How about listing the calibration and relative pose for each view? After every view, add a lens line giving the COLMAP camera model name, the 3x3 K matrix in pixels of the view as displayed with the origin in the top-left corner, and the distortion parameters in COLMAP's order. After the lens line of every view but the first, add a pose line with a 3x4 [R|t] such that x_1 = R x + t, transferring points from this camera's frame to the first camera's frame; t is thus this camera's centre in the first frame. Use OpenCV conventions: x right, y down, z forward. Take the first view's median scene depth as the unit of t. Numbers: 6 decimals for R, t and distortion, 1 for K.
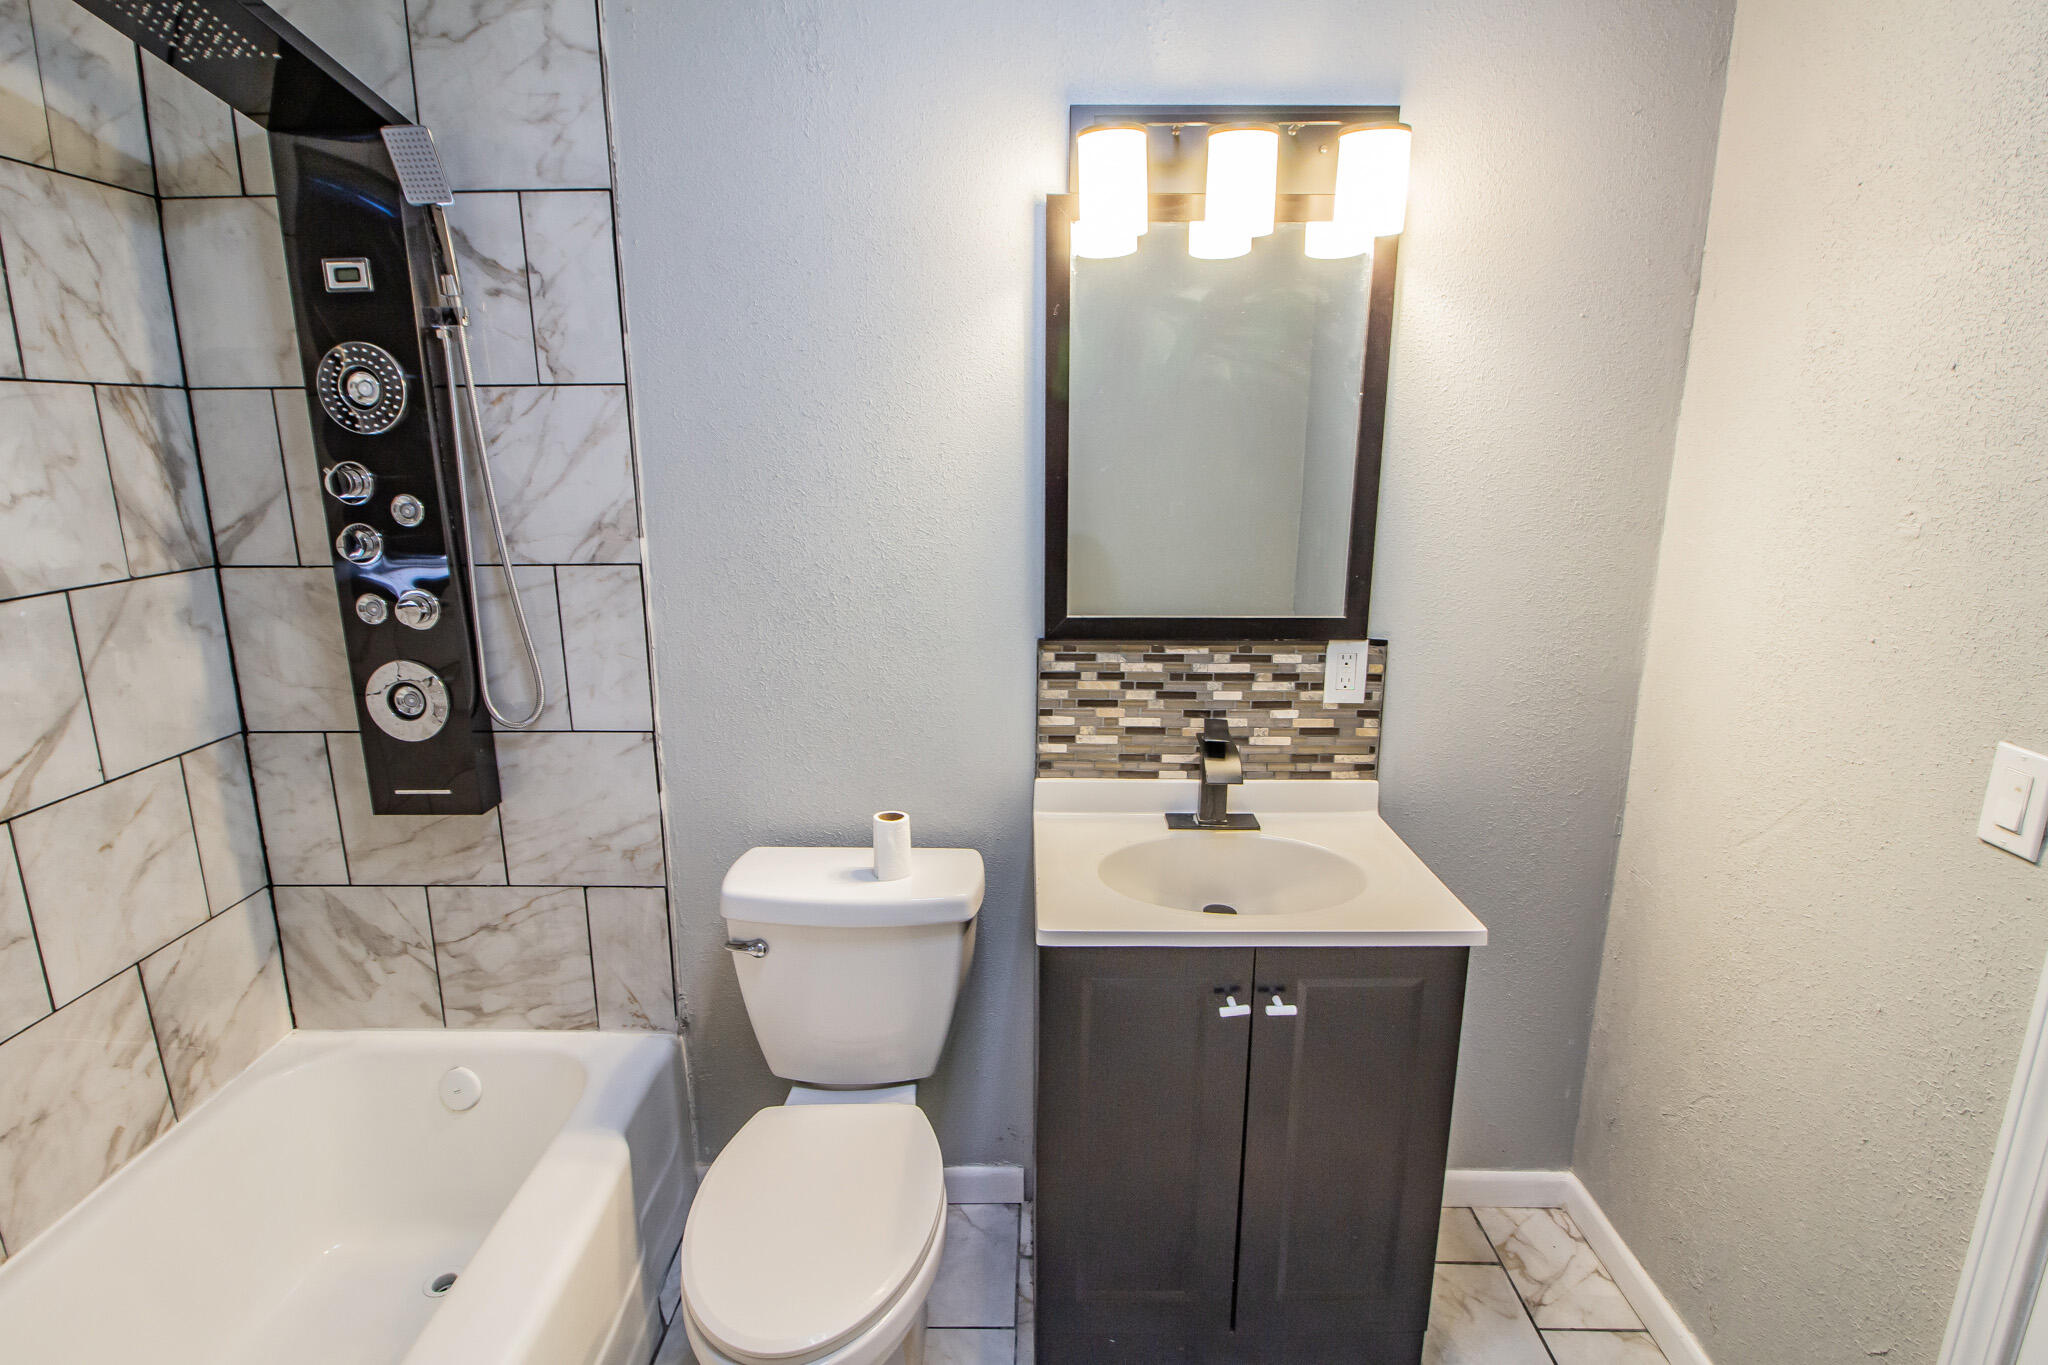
lens RADIAL K [[976.2, 0, 1050.2], [0, 976.2, 666.1], [0, 0, 1]] dist [-0.000242, -0.010212]
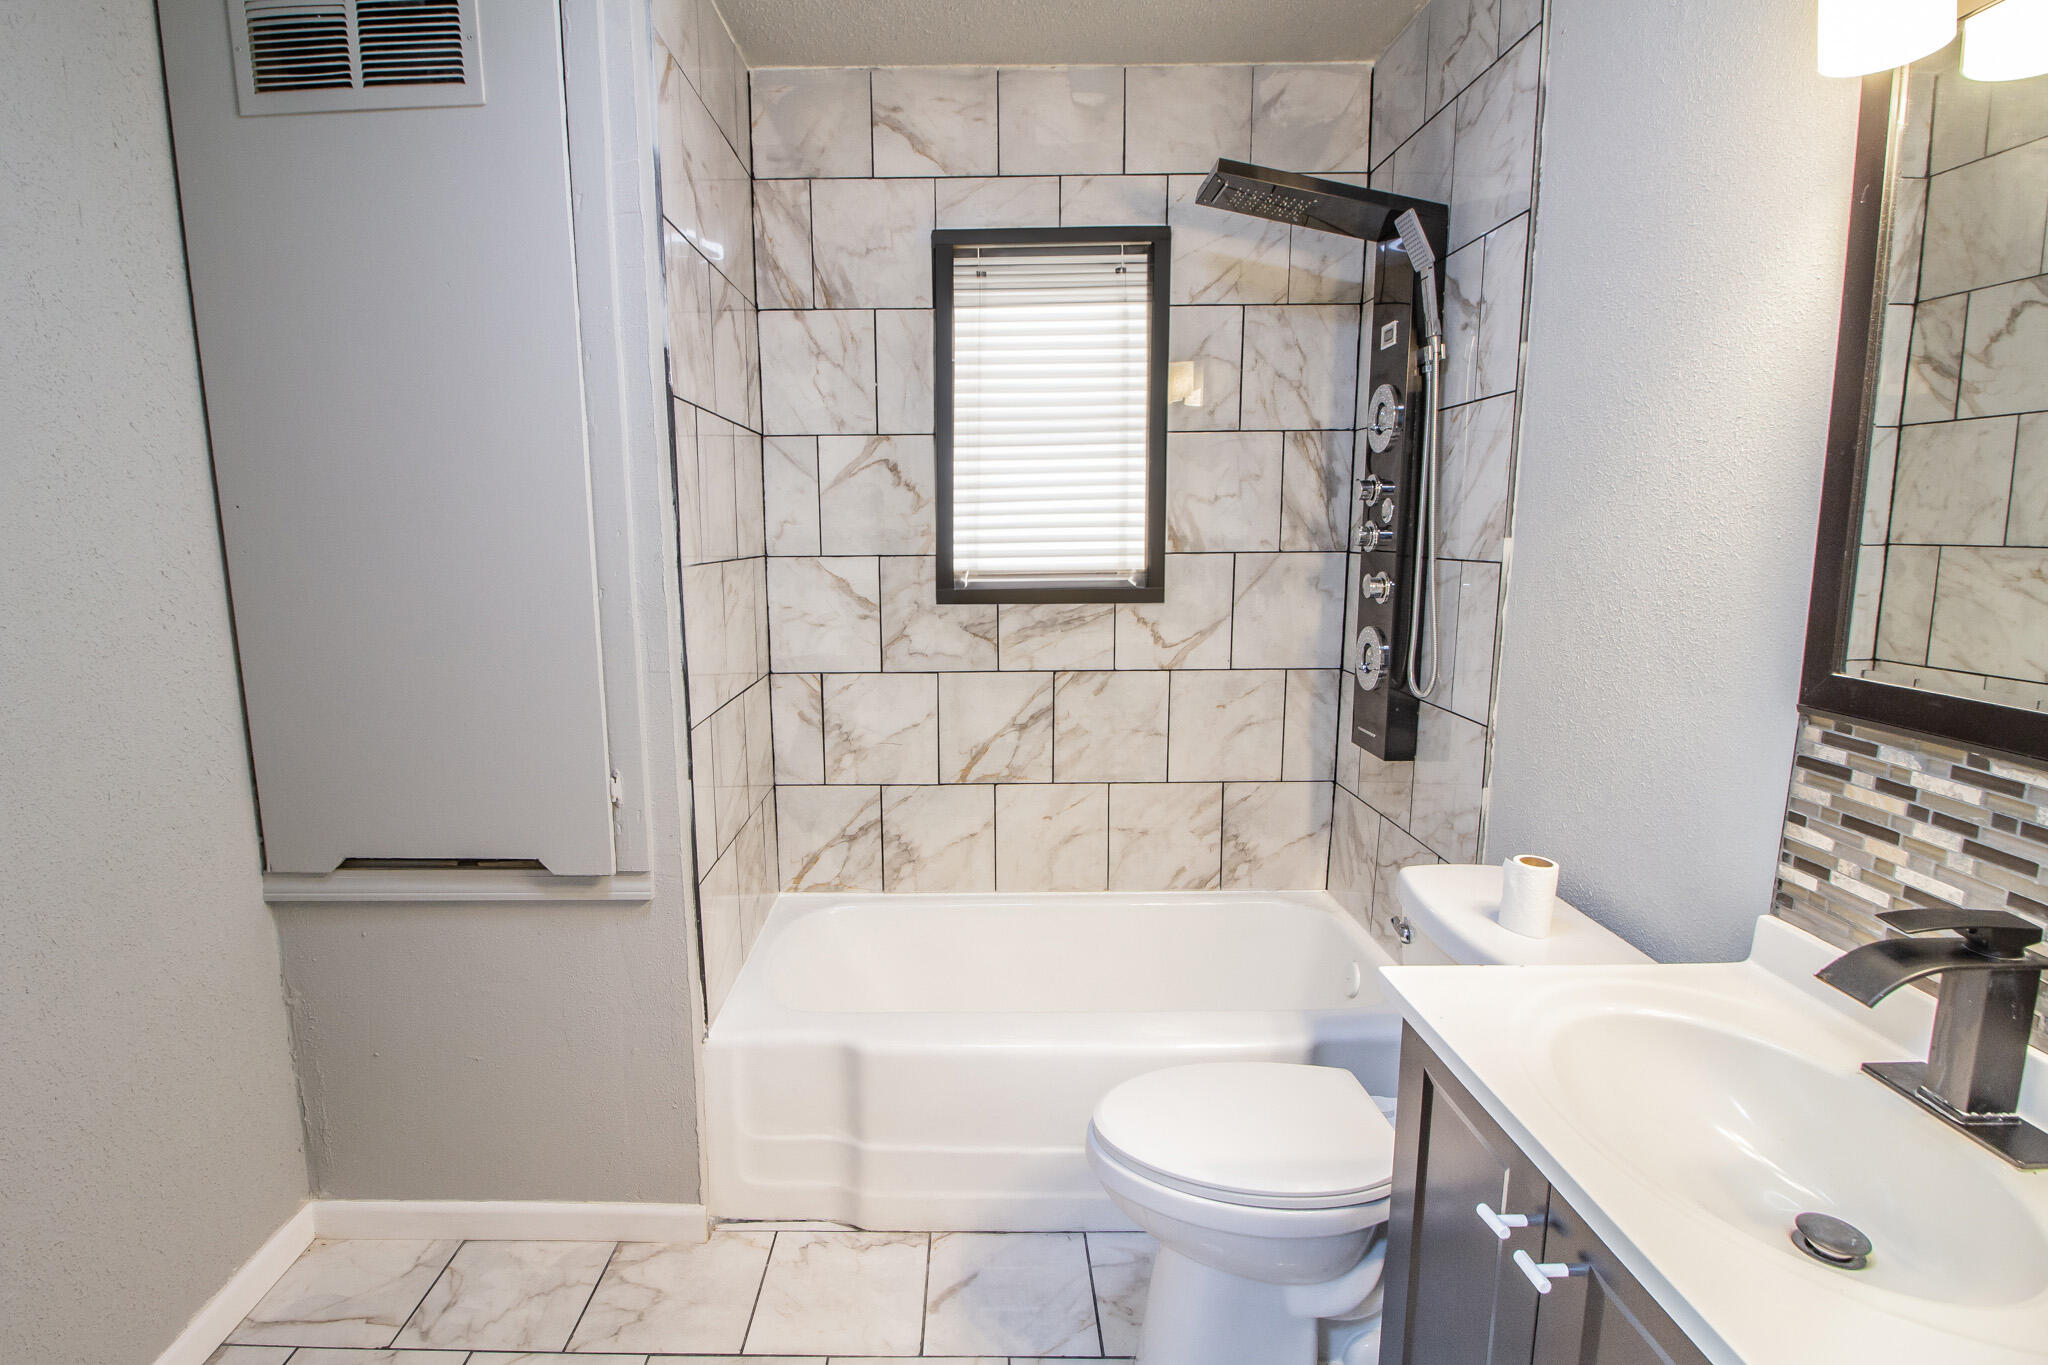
lens RADIAL K [[1031.6, 0, 1025.5], [0, 1031.6, 671.9], [0, 0, 1]] dist [-0.001946, -0.000986]
pose [[0.044205, 0.143638, -0.988643, 0.646729], [-0.214281, 0.967941, 0.131049, -0.027301], [0.975771, 0.206055, 0.073567, 0.440912]]
